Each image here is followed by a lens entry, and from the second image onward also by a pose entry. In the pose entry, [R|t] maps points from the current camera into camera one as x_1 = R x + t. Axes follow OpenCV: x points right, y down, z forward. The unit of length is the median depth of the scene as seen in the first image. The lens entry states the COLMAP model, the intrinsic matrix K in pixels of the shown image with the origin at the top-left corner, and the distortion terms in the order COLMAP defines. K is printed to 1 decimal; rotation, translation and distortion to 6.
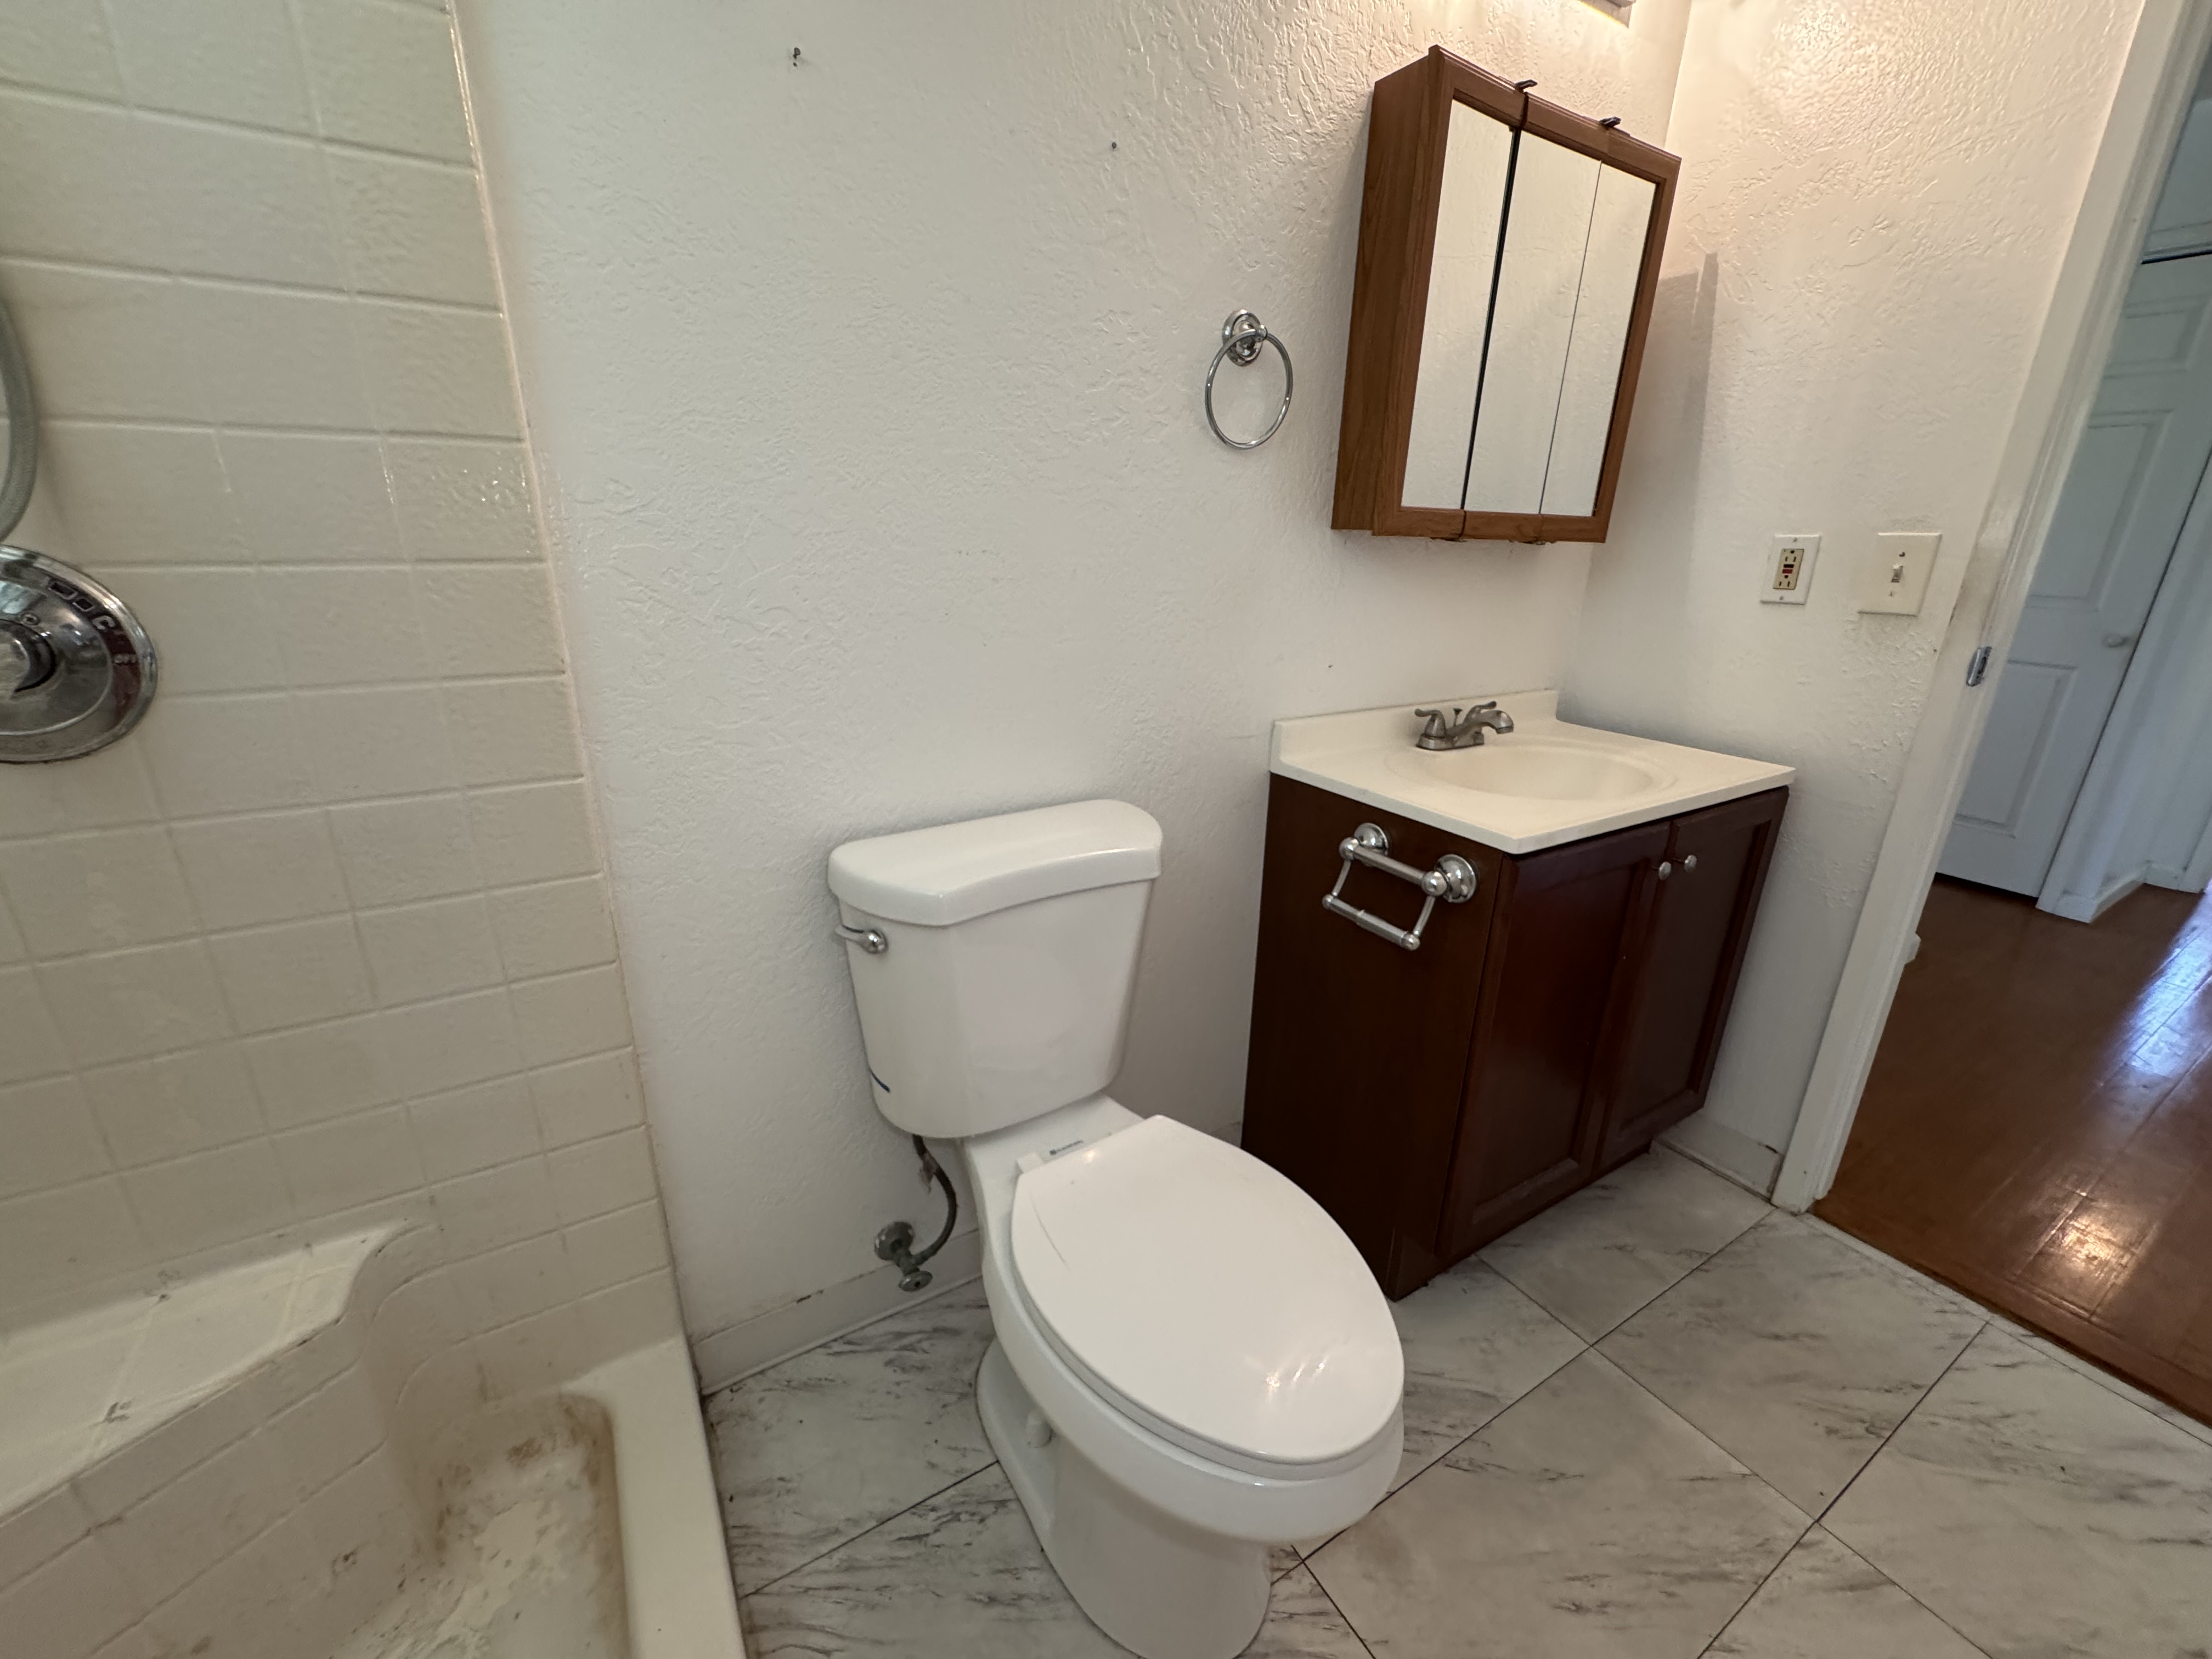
lens RADIAL K [[886.6, 0, 1105.1], [0, 886.6, 826.7], [0, 0, 1]] dist [-0.000084, -0.000224]
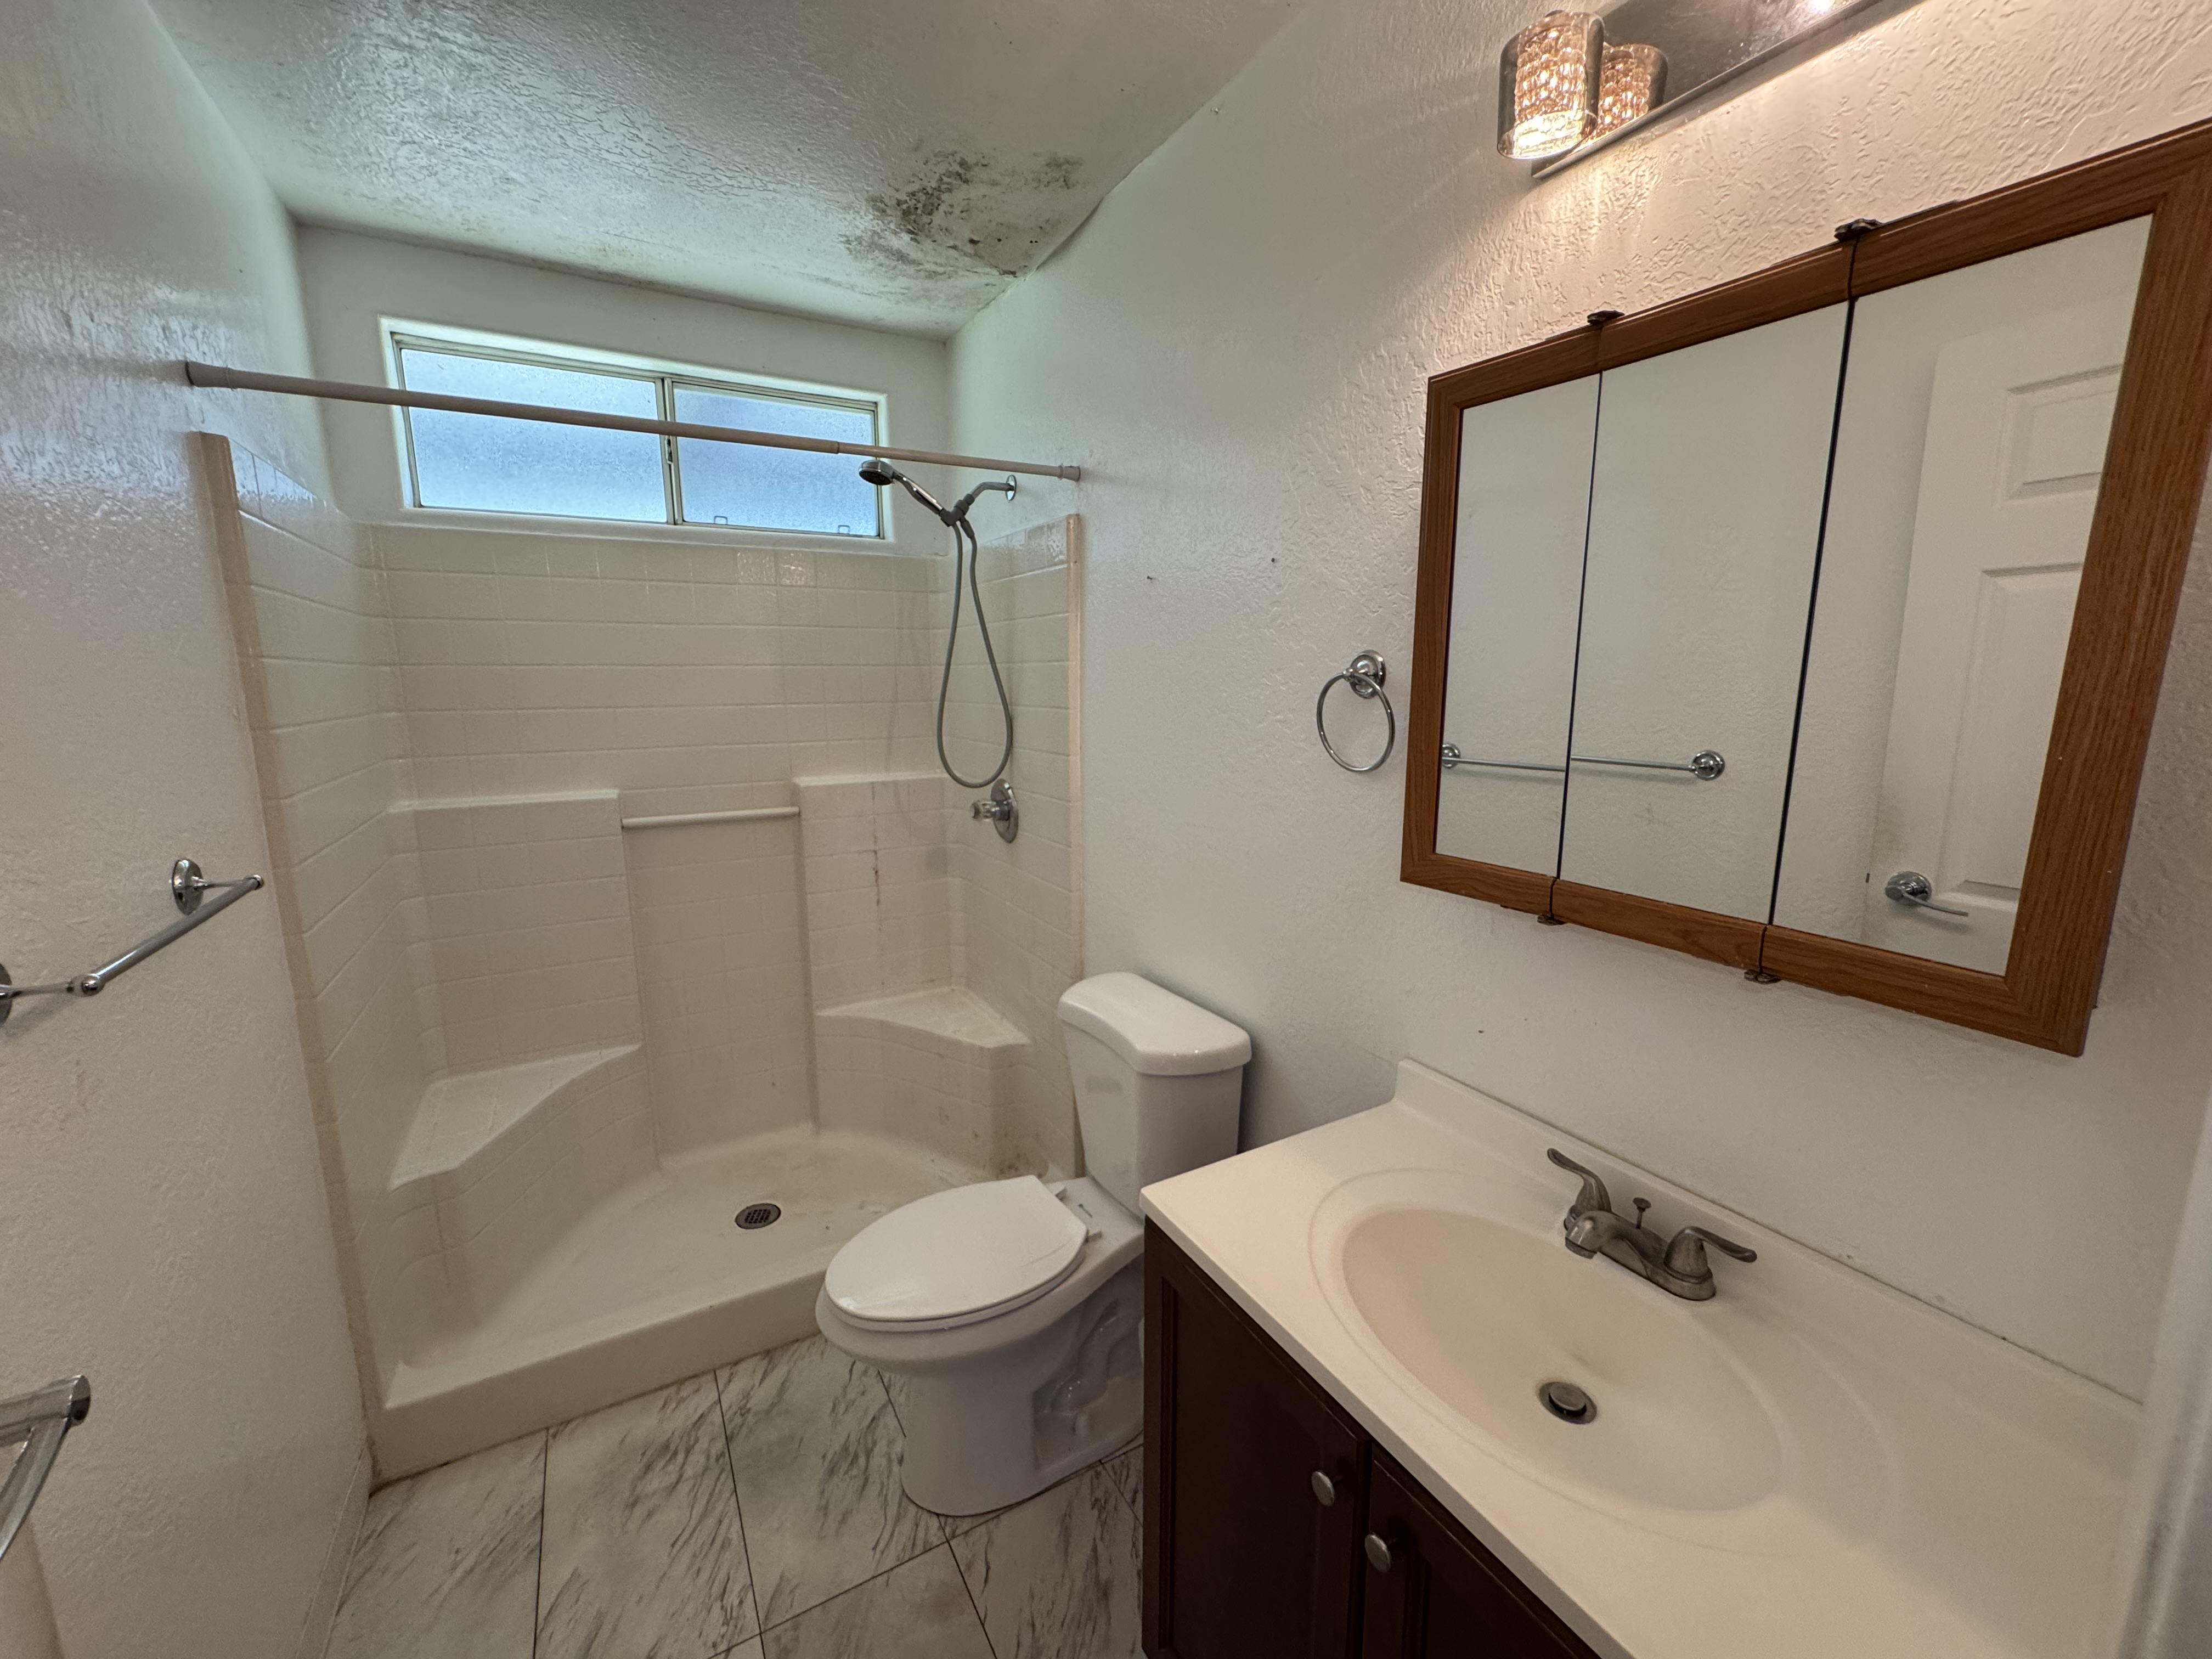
lens RADIAL K [[886.6, 0, 1101.6], [0, 886.6, 830.8], [0, 0, 1]] dist [-0.000084, -0.000224]
pose [[-0.028401, 0.157182, -0.987161, 1.252736], [-0.313124, 0.936458, 0.158117, -0.453247], [0.949288, 0.313594, 0.022621, 0.749945]]
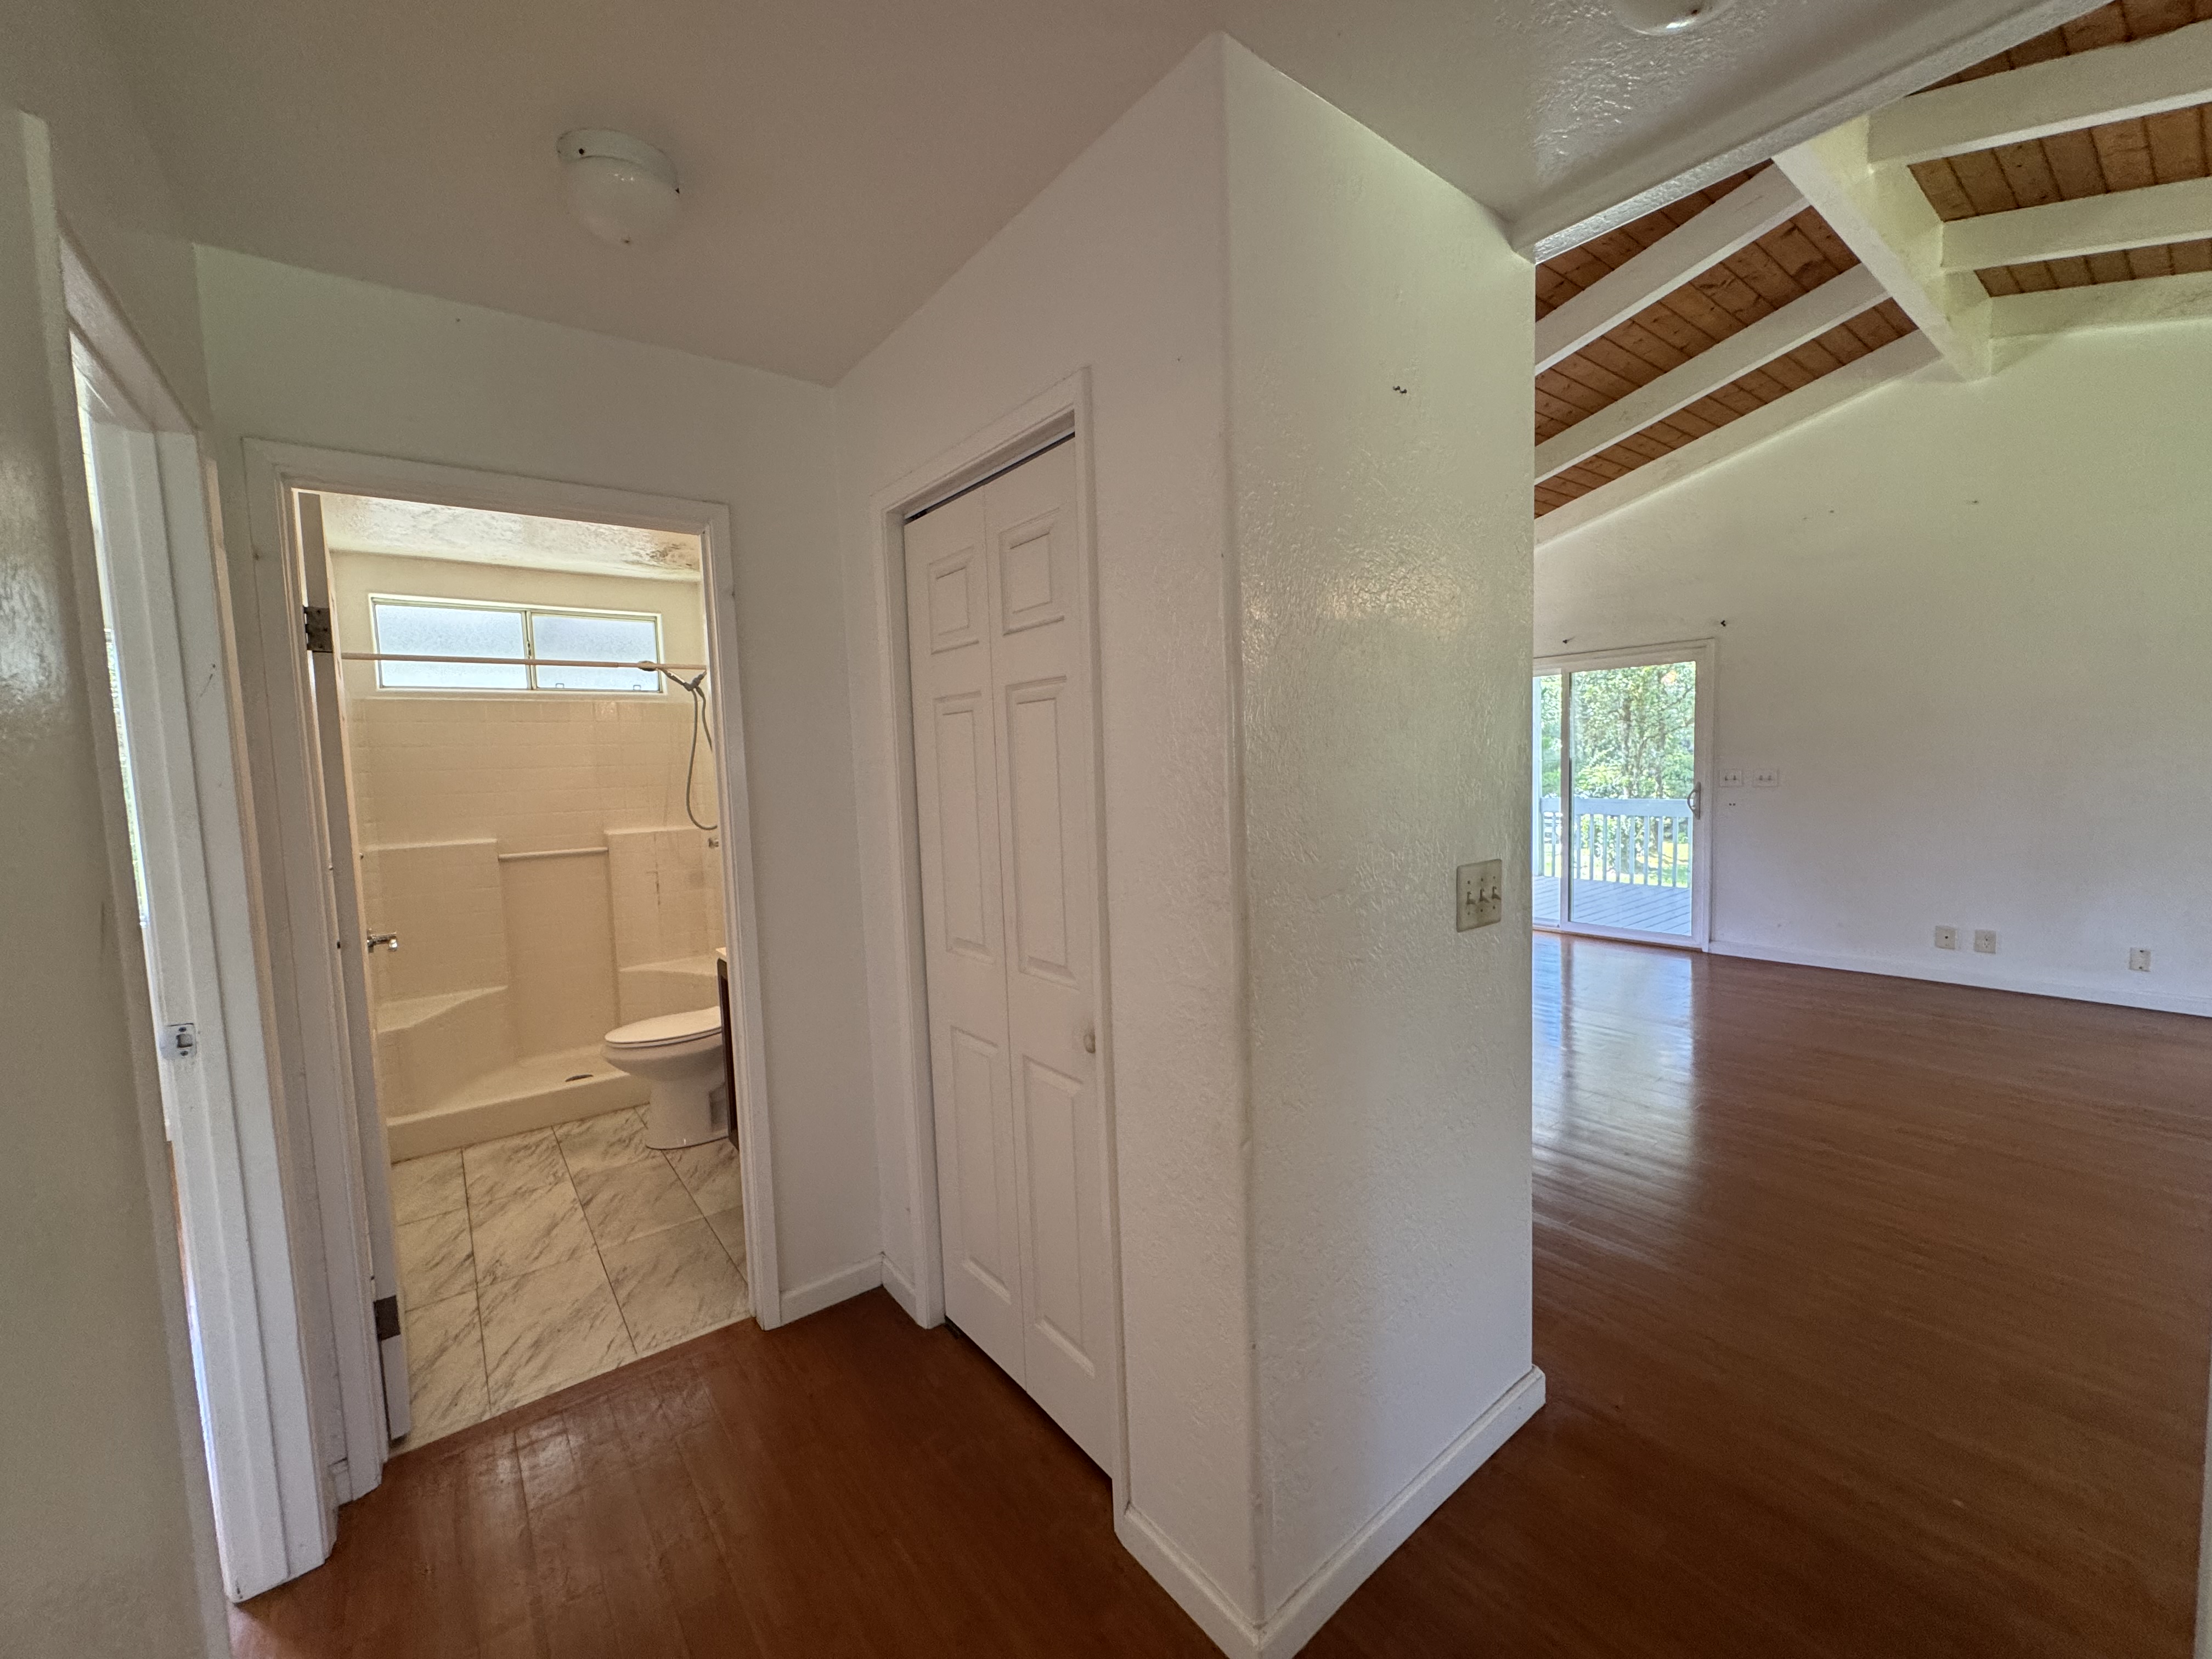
lens RADIAL K [[886.6, 0, 1109.4], [0, 886.6, 830.8], [0, 0, 1]] dist [-0.000084, -0.000224]
pose [[0.117584, 0.059475, -0.991280, 3.005711], [-0.284235, 0.958459, 0.023790, -0.680500], [0.951517, 0.278960, 0.129605, 1.555619]]
